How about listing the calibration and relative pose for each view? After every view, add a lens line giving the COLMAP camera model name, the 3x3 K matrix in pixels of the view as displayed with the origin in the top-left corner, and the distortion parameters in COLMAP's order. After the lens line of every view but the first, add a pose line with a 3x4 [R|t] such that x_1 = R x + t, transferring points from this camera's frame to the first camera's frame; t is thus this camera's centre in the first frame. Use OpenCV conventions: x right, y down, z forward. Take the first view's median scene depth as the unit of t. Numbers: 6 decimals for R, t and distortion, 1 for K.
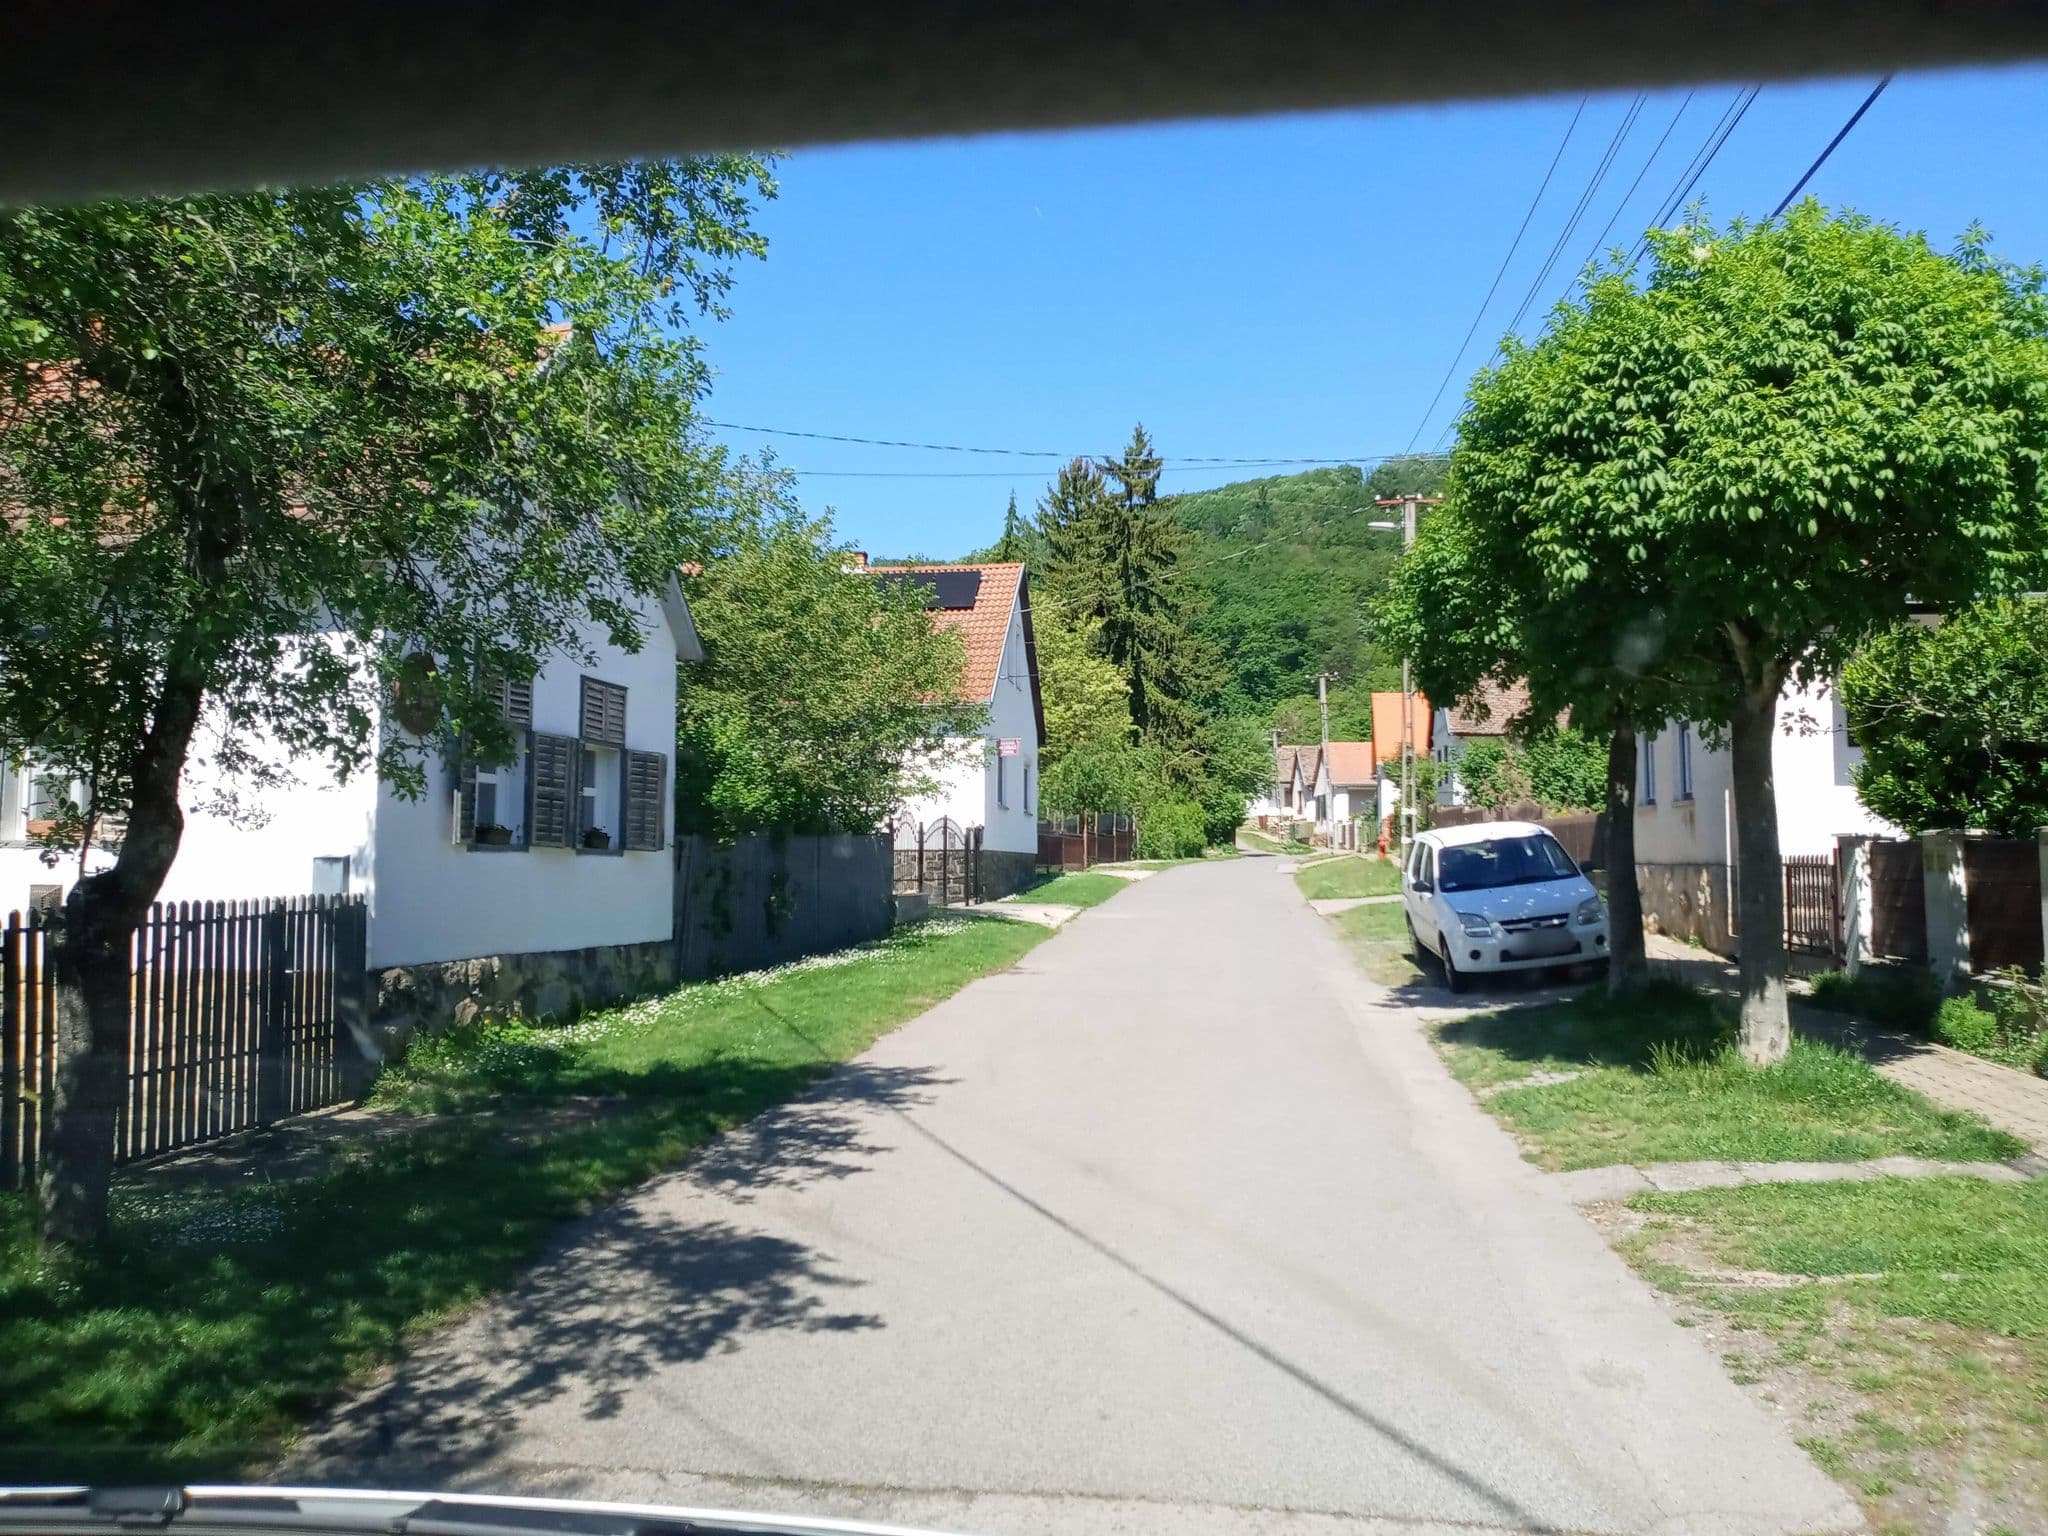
lens RADIAL K [[1623.0, 0, 1024.7], [0, 1623.0, 766.9], [0, 0, 1]] dist [-0.007053, -0.003888]
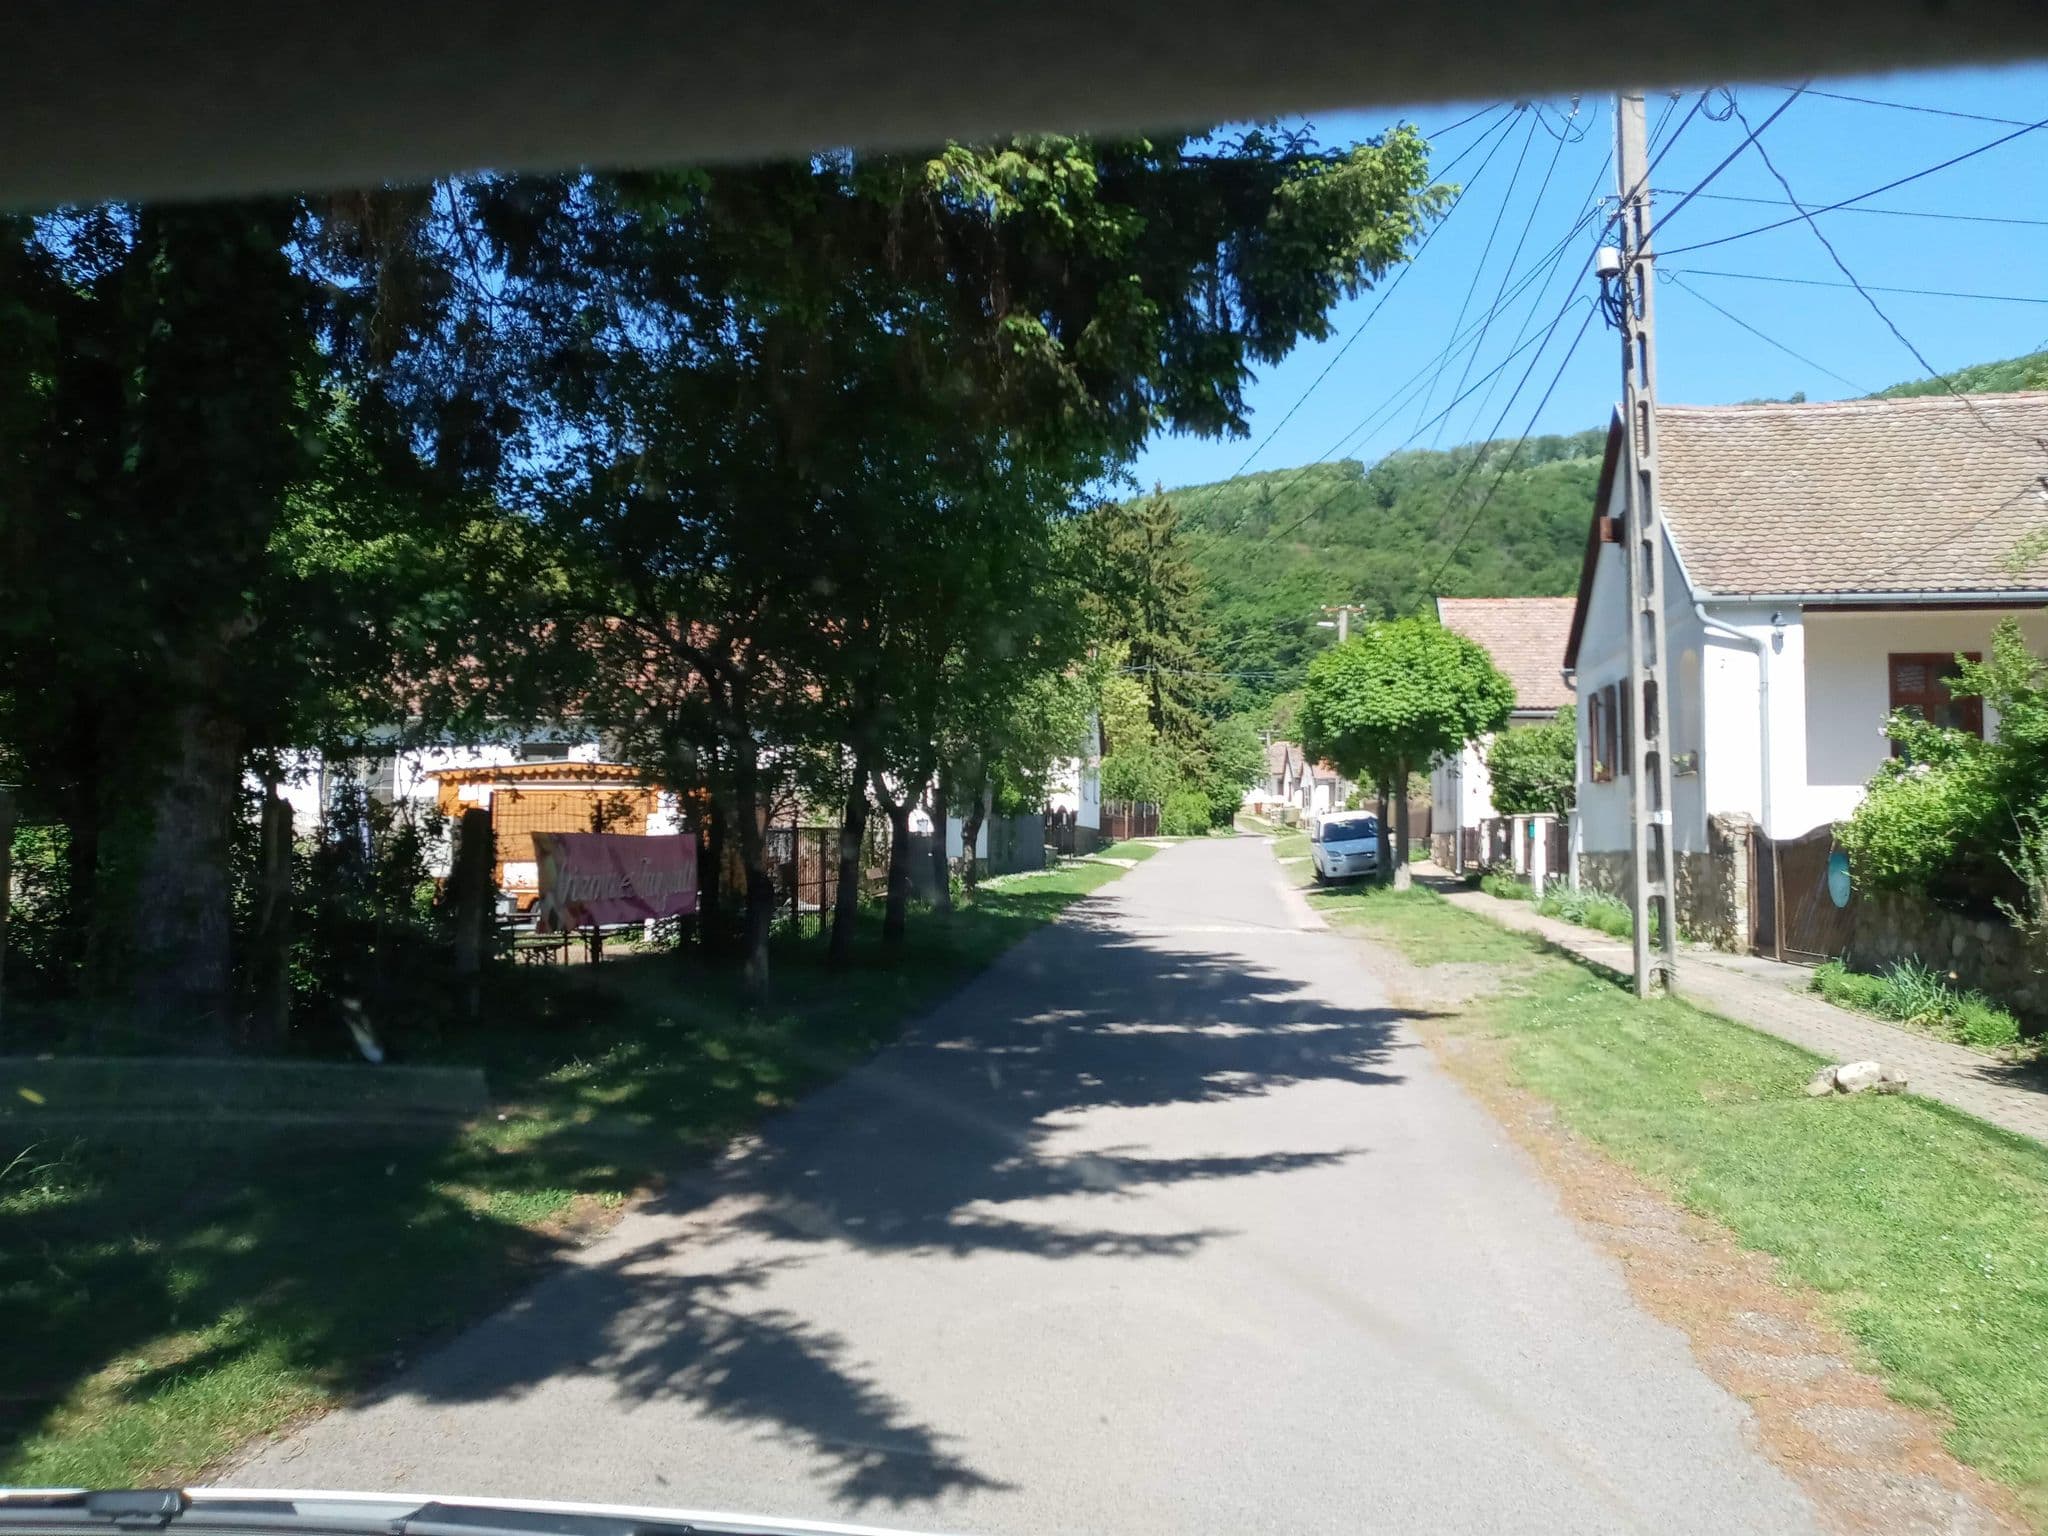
lens RADIAL K [[1623.0, 0, 1025.9], [0, 1623.0, 767.8], [0, 0, 1]] dist [-0.007053, -0.003888]
pose [[0.999953, 0.009654, 0.000277, -0.027548], [-0.009656, 0.999894, 0.010874, -0.008297], [-0.000172, -0.010876, 0.999941, -0.222322]]
